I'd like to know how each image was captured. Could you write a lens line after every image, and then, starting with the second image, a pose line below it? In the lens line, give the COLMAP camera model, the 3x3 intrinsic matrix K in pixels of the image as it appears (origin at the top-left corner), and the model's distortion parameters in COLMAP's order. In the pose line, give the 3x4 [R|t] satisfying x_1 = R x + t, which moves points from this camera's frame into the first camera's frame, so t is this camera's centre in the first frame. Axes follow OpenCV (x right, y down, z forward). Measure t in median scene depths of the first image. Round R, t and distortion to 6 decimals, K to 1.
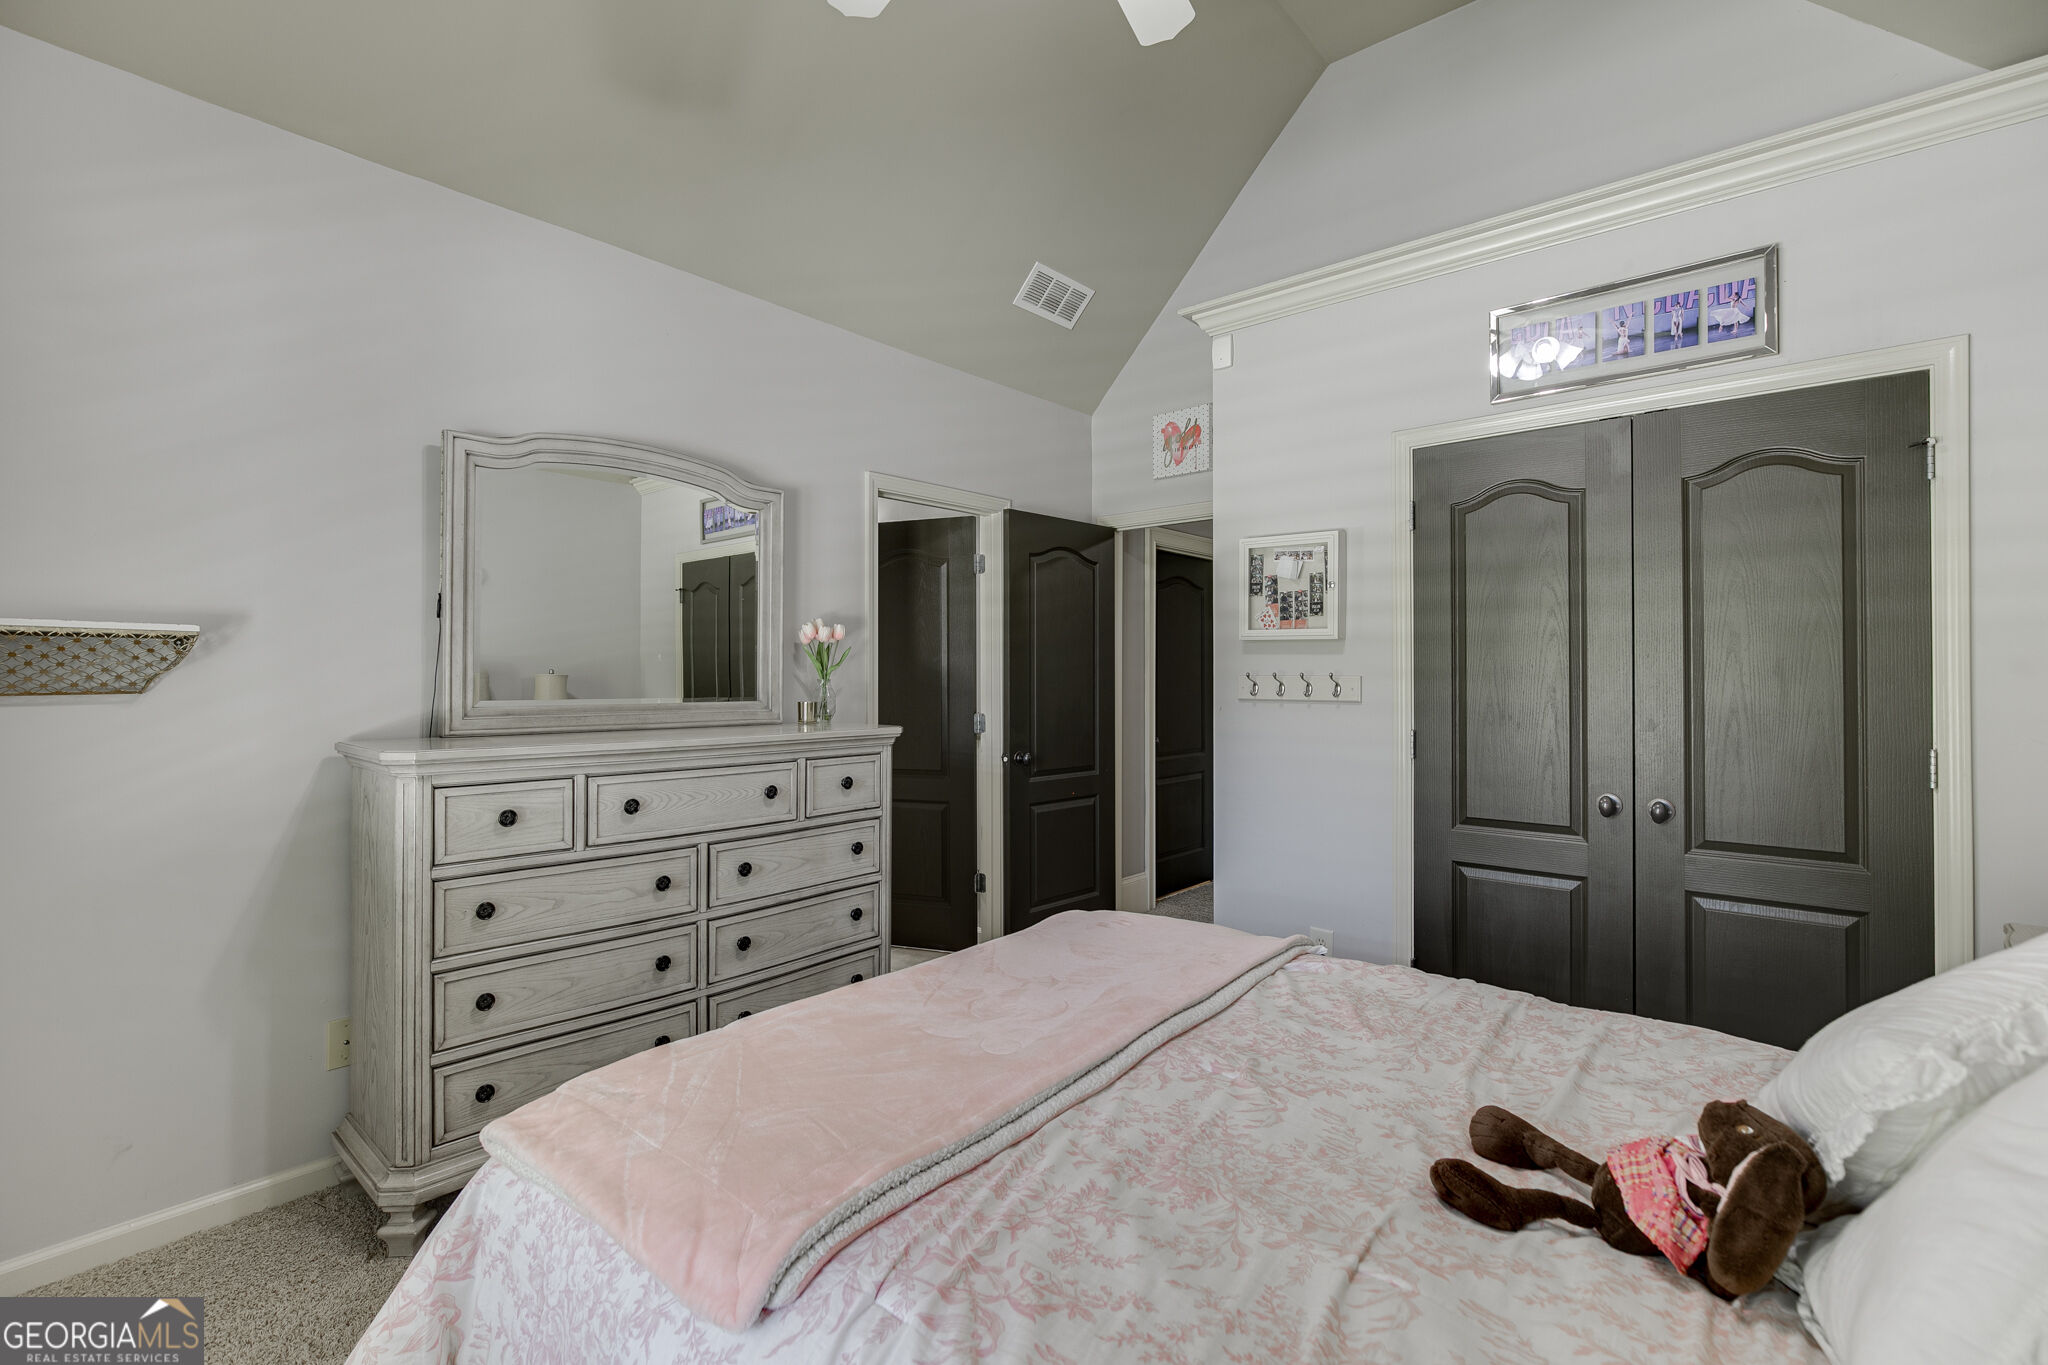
lens RADIAL K [[926.7, 0, 1028.0], [0, 926.7, 672.5], [0, 0, 1]] dist [-0.013391, 0.000572]
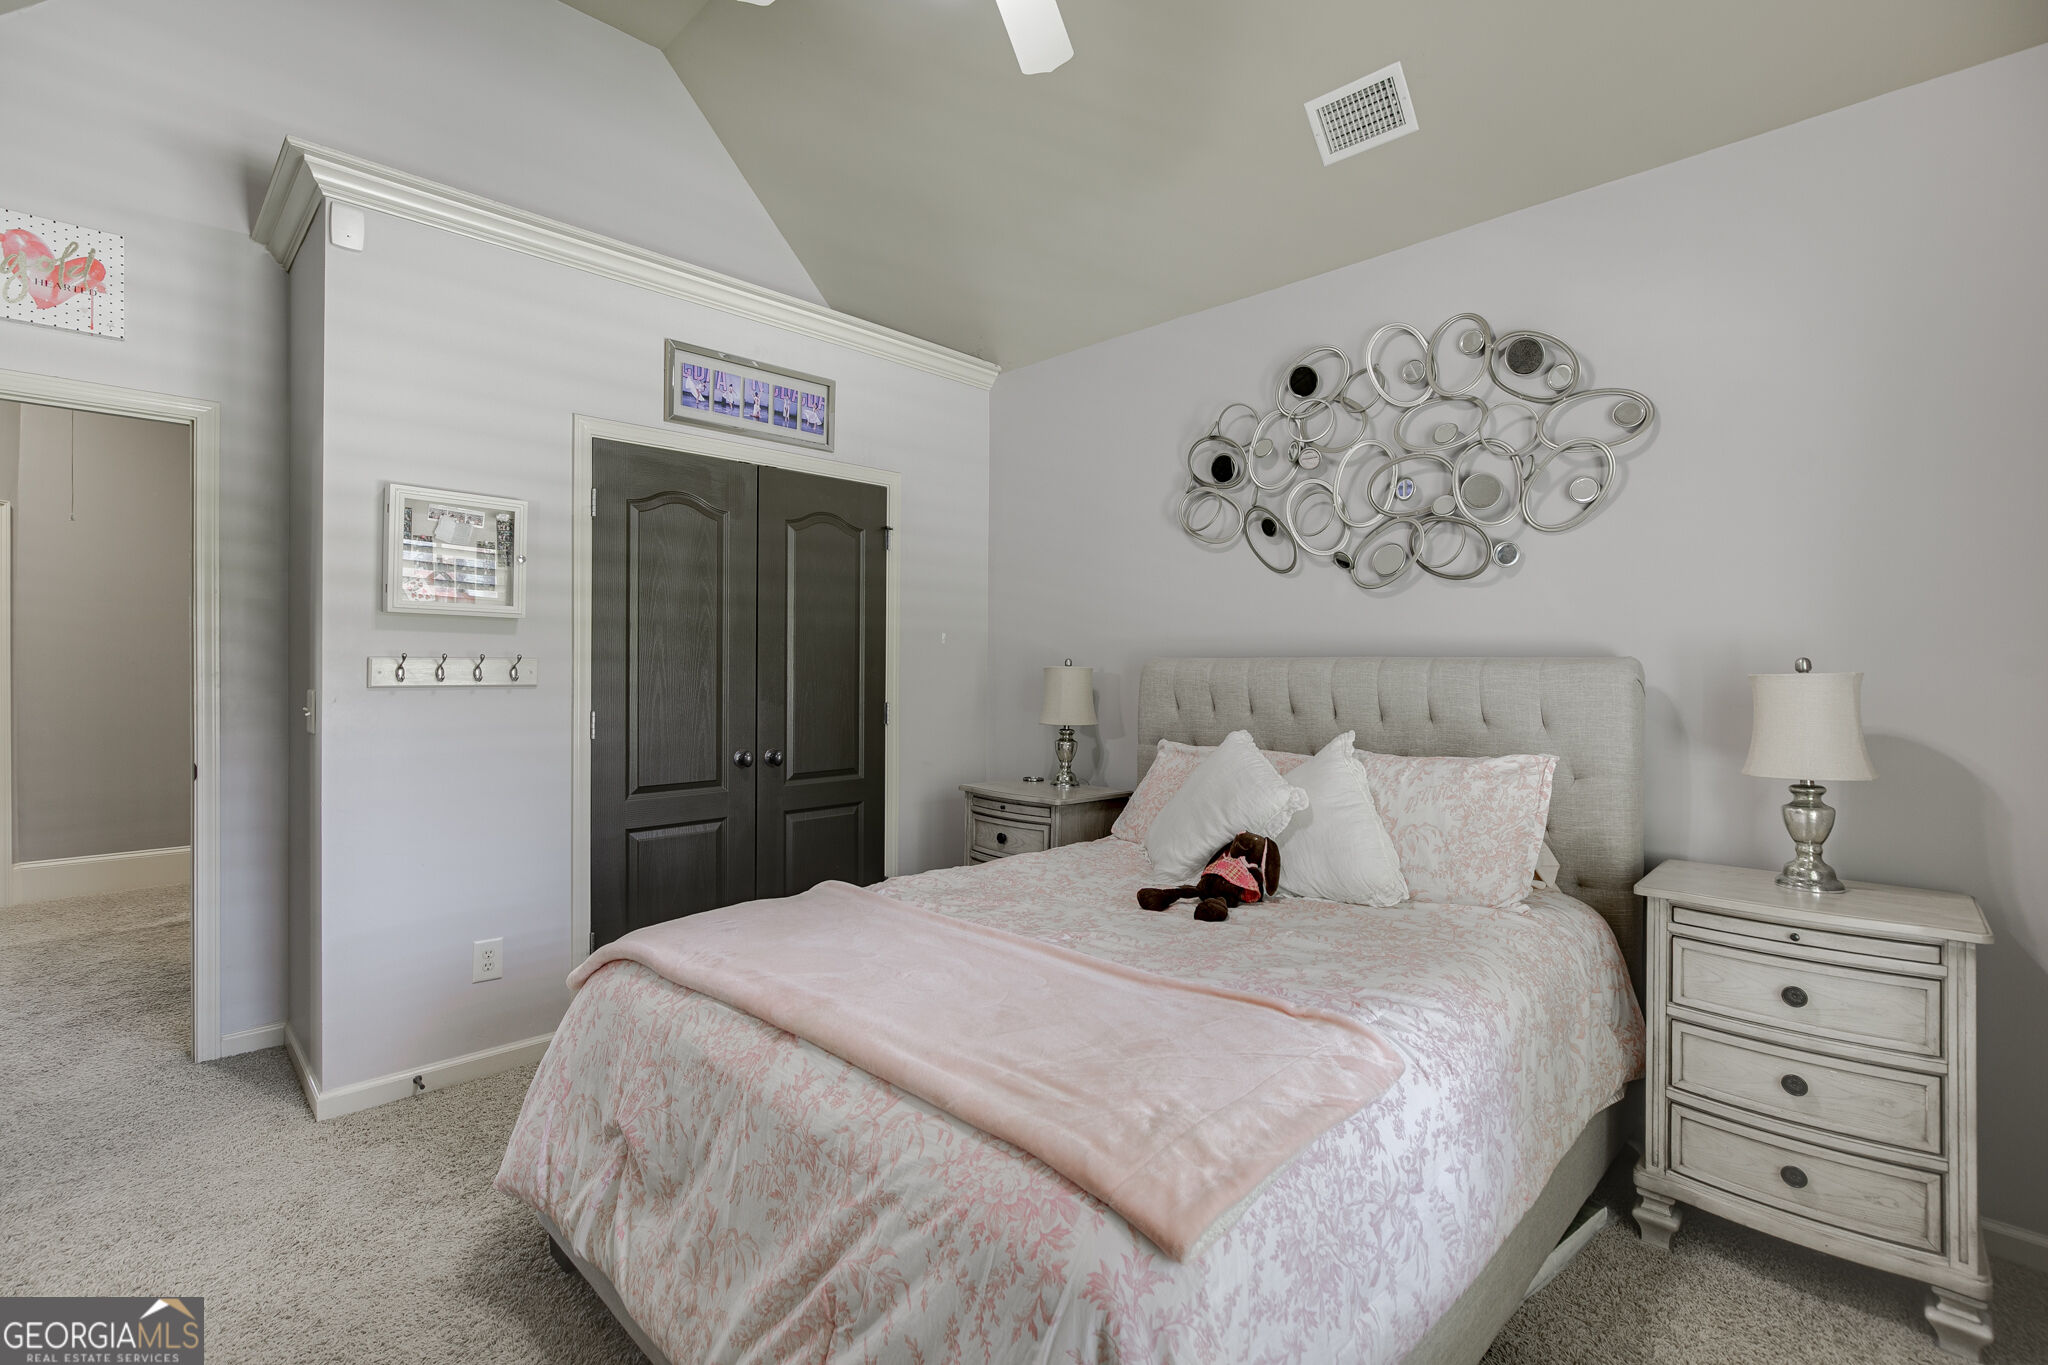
lens RADIAL K [[926.7, 0, 1031.0], [0, 926.7, 673.8], [0, 0, 1]] dist [-0.013391, 0.000572]
pose [[0.066682, -0.002650, 0.997771, -0.694346], [-0.008139, 0.999962, 0.003200, 0.014542], [-0.997741, -0.008334, 0.066658, 0.552512]]
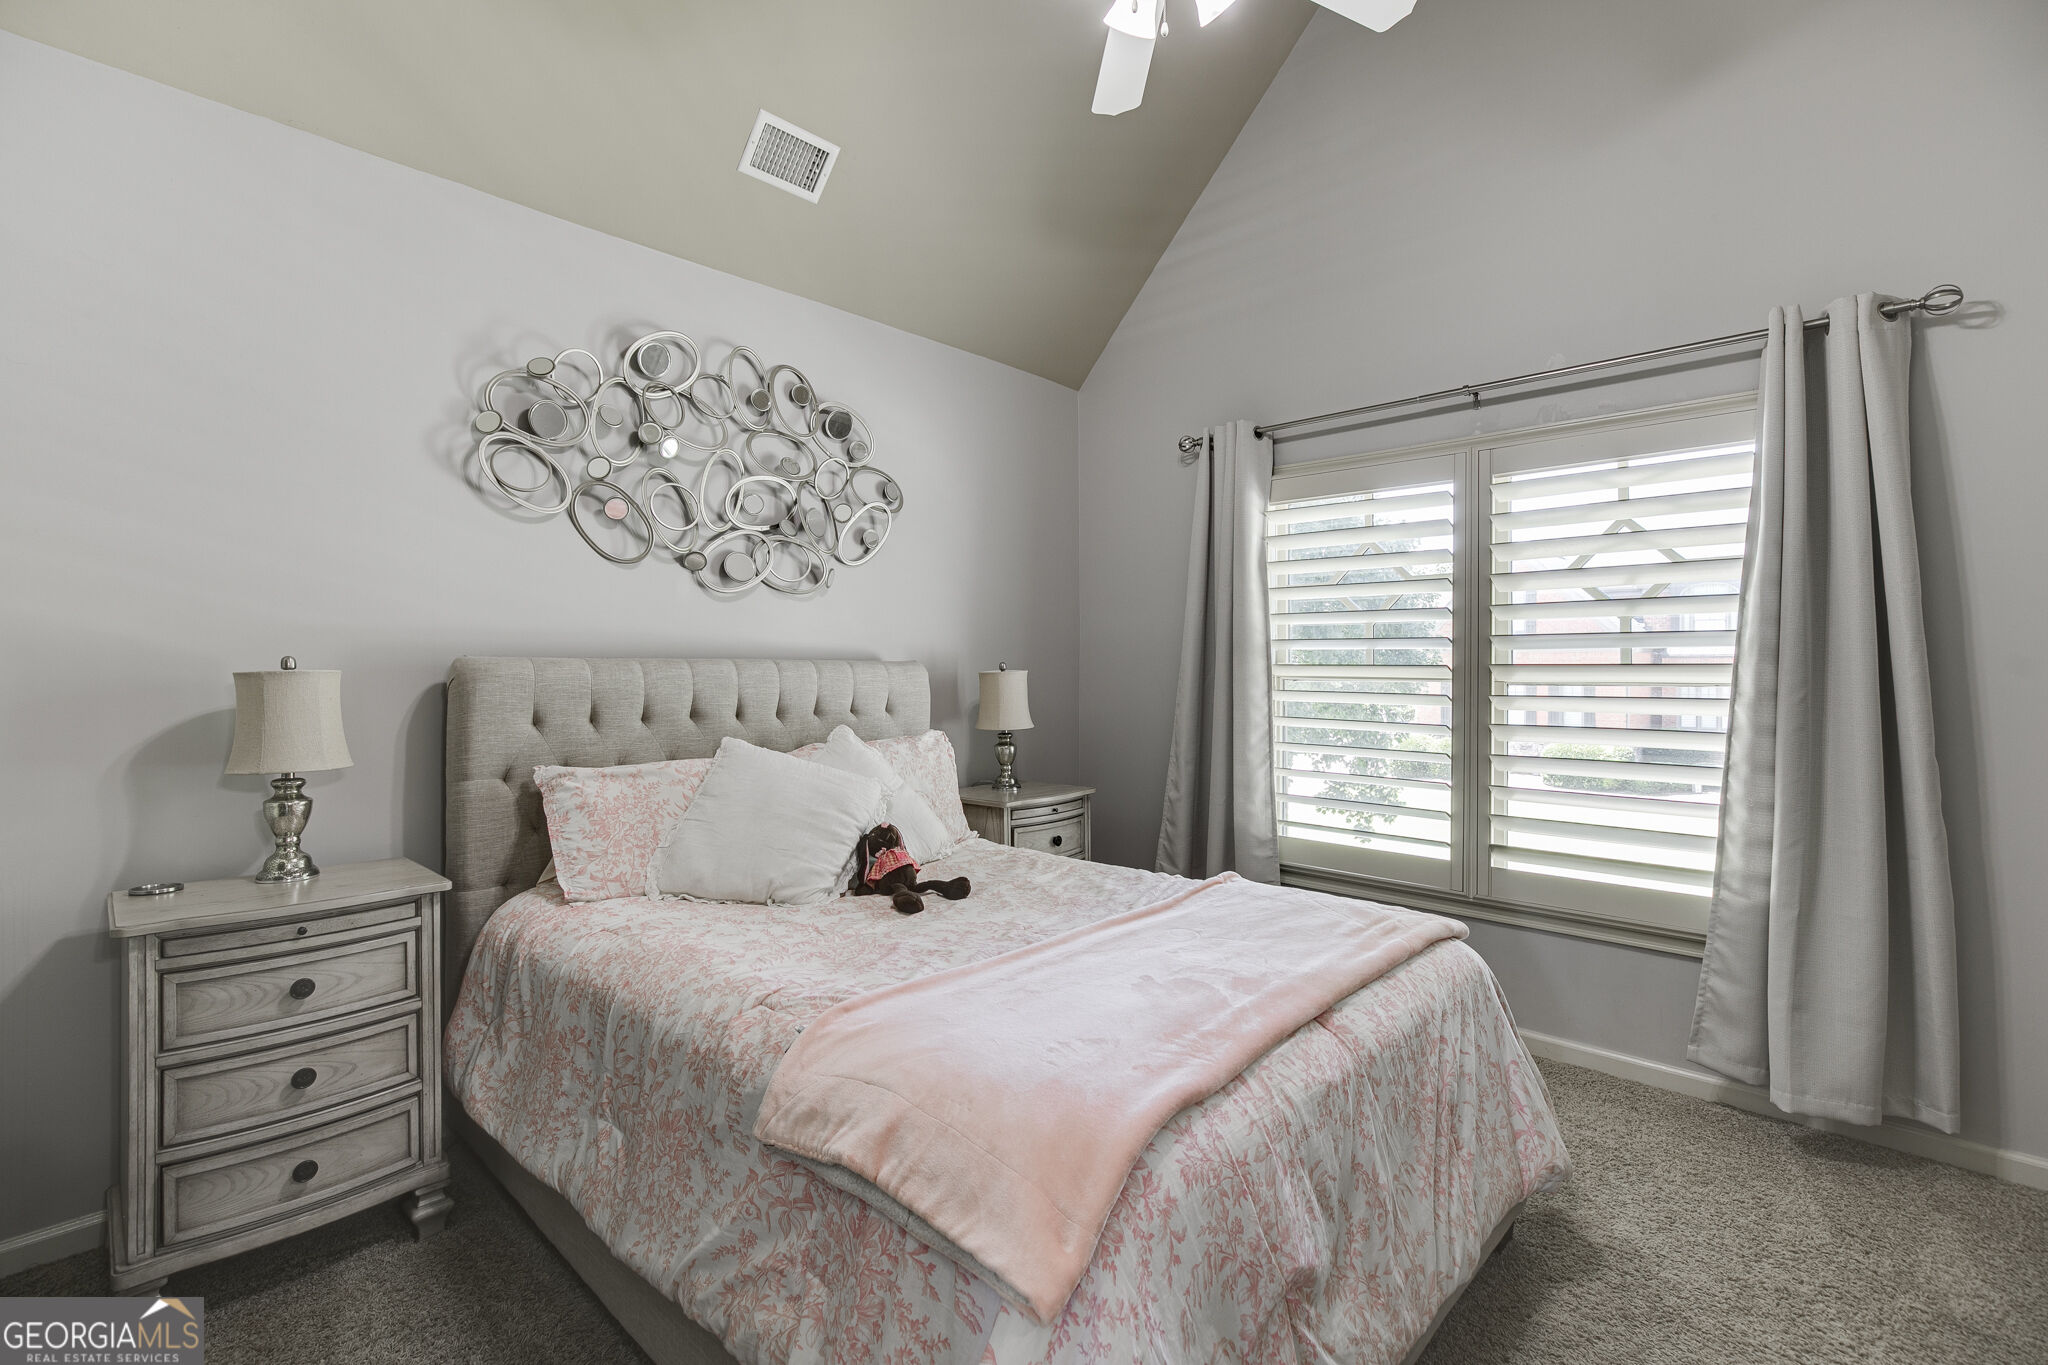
lens RADIAL K [[926.7, 0, 1014.2], [0, 926.7, 674.1], [0, 0, 1]] dist [-0.013391, 0.000572]
pose [[-0.998565, 0.003782, 0.053416, 0.102649], [0.004074, 0.999977, 0.005350, 0.008170], [-0.053394, 0.005560, -0.998558, 1.438597]]
